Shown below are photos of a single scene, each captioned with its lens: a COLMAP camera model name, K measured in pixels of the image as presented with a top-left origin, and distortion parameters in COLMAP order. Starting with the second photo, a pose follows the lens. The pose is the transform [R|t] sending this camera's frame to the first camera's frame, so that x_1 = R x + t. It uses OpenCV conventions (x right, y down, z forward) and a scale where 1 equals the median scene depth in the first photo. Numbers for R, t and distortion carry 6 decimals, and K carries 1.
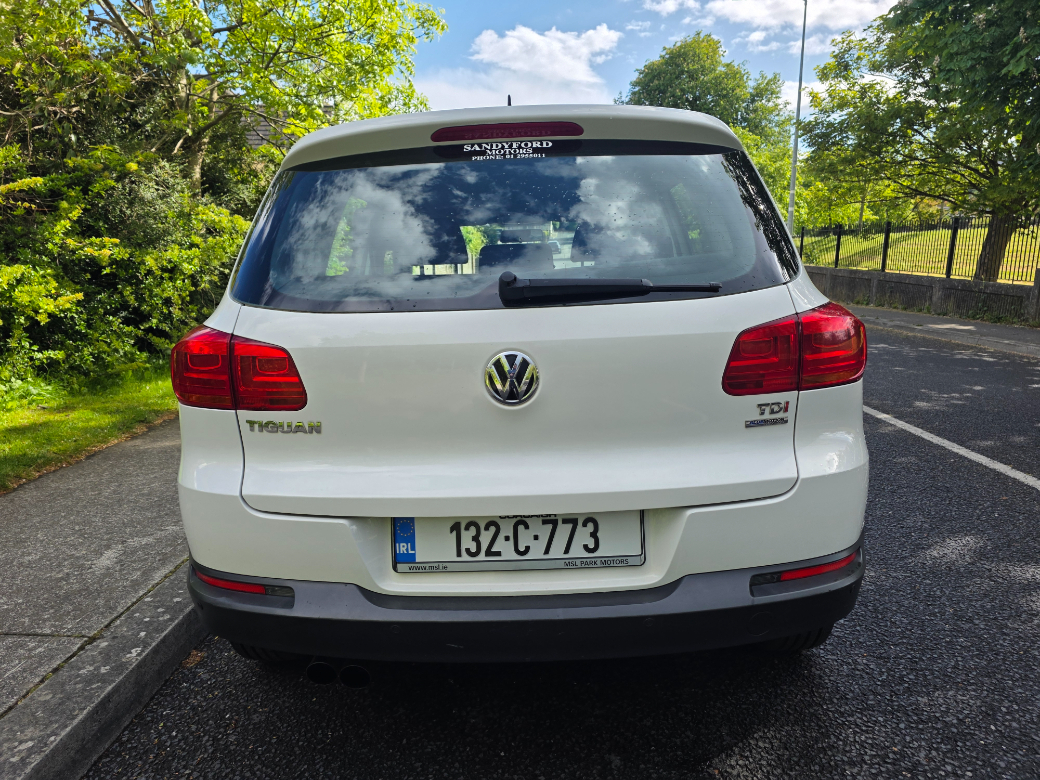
lens RADIAL K [[693.7, 0, 517.9], [0, 693.7, 383.0], [0, 0, 1]] dist [0.010639, -0.001973]
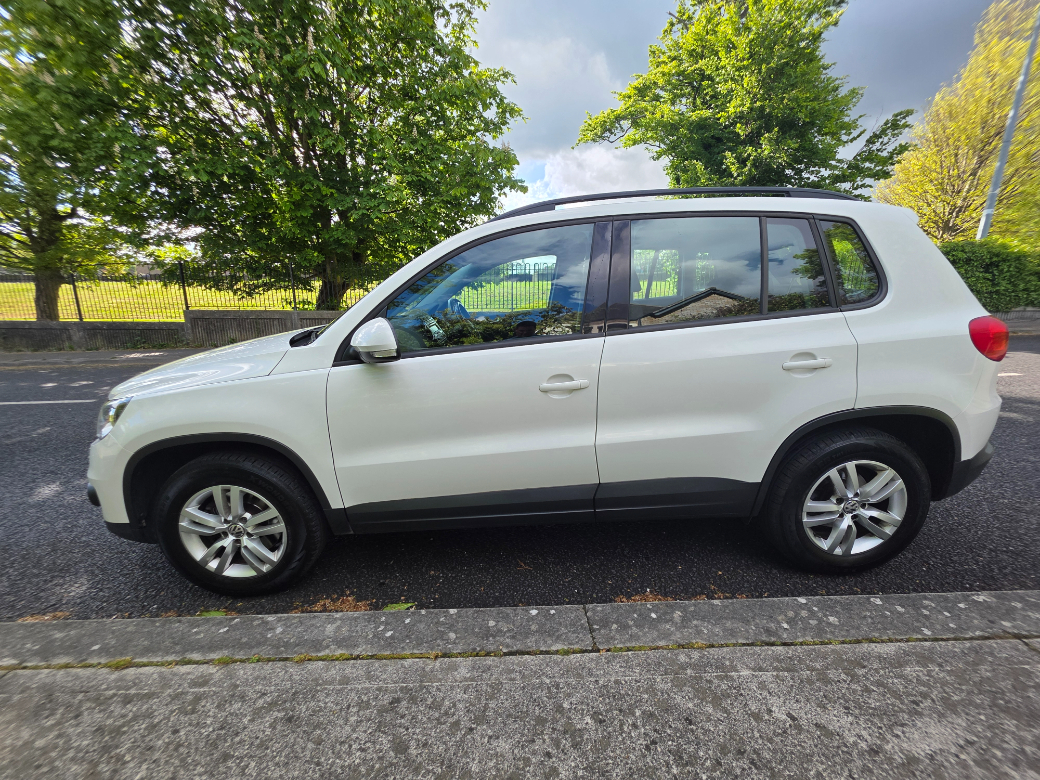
lens RADIAL K [[419.0, 0, 520.8], [0, 419.0, 390.6], [0, 0, 1]] dist [0.003250, 0.000528]
pose [[-0.030865, -0.210570, 0.977091, -0.402591], [0.193822, 0.957741, 0.212522, -0.094501], [-0.980551, 0.195941, 0.011252, 0.588787]]
